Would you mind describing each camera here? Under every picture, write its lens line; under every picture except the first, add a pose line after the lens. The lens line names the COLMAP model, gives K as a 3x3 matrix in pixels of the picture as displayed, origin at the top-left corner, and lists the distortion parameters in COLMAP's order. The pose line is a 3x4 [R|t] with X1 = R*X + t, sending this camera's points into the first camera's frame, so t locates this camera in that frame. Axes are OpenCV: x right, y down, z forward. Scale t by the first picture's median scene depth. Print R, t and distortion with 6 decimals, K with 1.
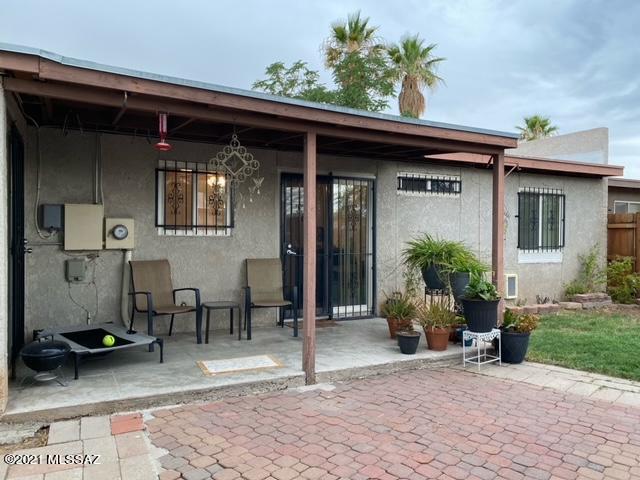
lens RADIAL K [[497.2, 0, 324.4], [0, 497.2, 236.9], [0, 0, 1]] dist [0.074002, -0.063246]
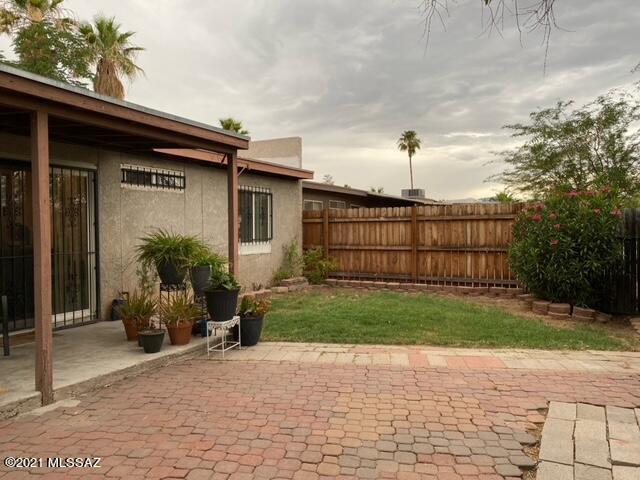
lens RADIAL K [[497.2, 0, 321.2], [0, 497.2, 235.7], [0, 0, 1]] dist [0.074002, -0.063246]
pose [[0.831940, -0.022337, 0.554416, -0.079549], [0.018724, 0.999750, 0.012183, 0.000866], [-0.554550, 0.000245, 0.832150, 0.005251]]
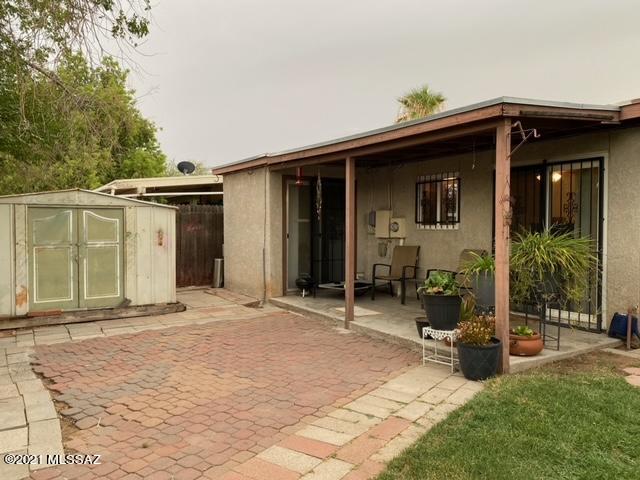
lens RADIAL K [[497.2, 0, 318.6], [0, 497.2, 237.7], [0, 0, 1]] dist [0.074002, -0.063246]
pose [[0.051347, 0.012294, -0.998605, 0.996836], [-0.010115, 0.999879, 0.011790, 0.007138], [0.998630, 0.009495, 0.051465, 0.586361]]
